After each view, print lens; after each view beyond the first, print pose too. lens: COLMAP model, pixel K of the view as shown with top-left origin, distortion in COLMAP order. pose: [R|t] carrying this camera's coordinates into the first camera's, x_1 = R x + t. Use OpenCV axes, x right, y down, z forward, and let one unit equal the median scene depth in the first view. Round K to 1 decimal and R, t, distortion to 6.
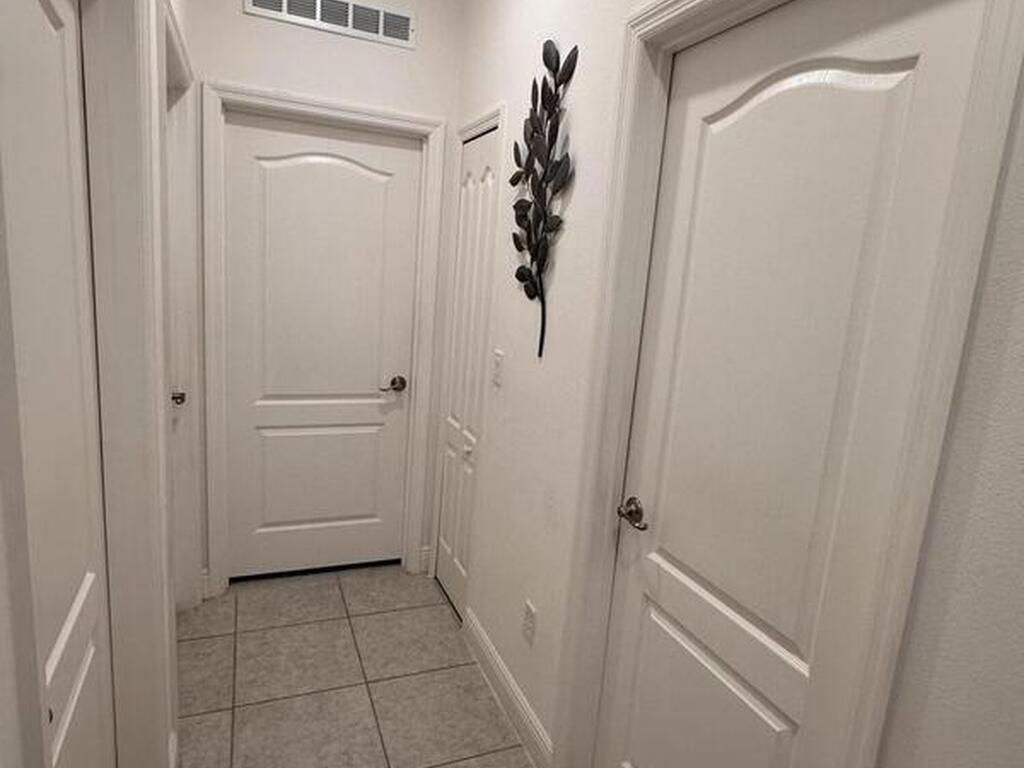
lens RADIAL K [[616.8, 0, 511.3], [0, 616.8, 385.9], [0, 0, 1]] dist [-0.005520, -0.002345]
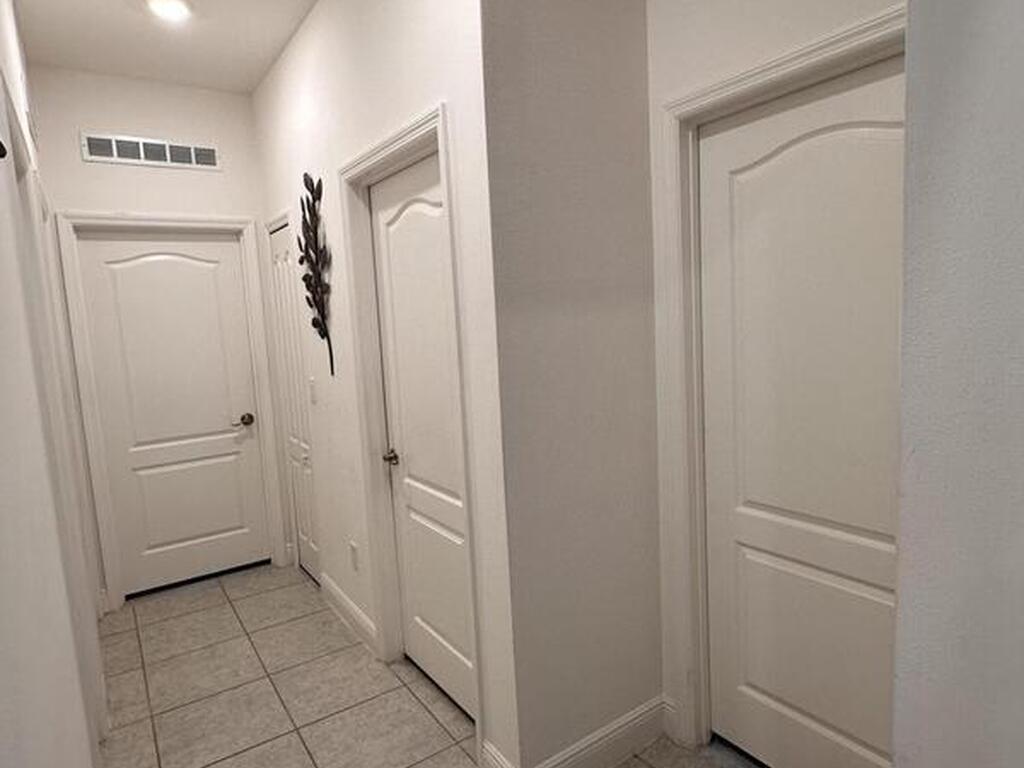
lens RADIAL K [[616.8, 0, 511.3], [0, 616.8, 385.9], [0, 0, 1]] dist [-0.005520, -0.002345]
pose [[0.970795, -0.151368, 0.186129, 0.150984], [0.163091, 0.985379, -0.049283, 0.100220], [-0.175948, 0.078199, 0.981288, -0.446448]]
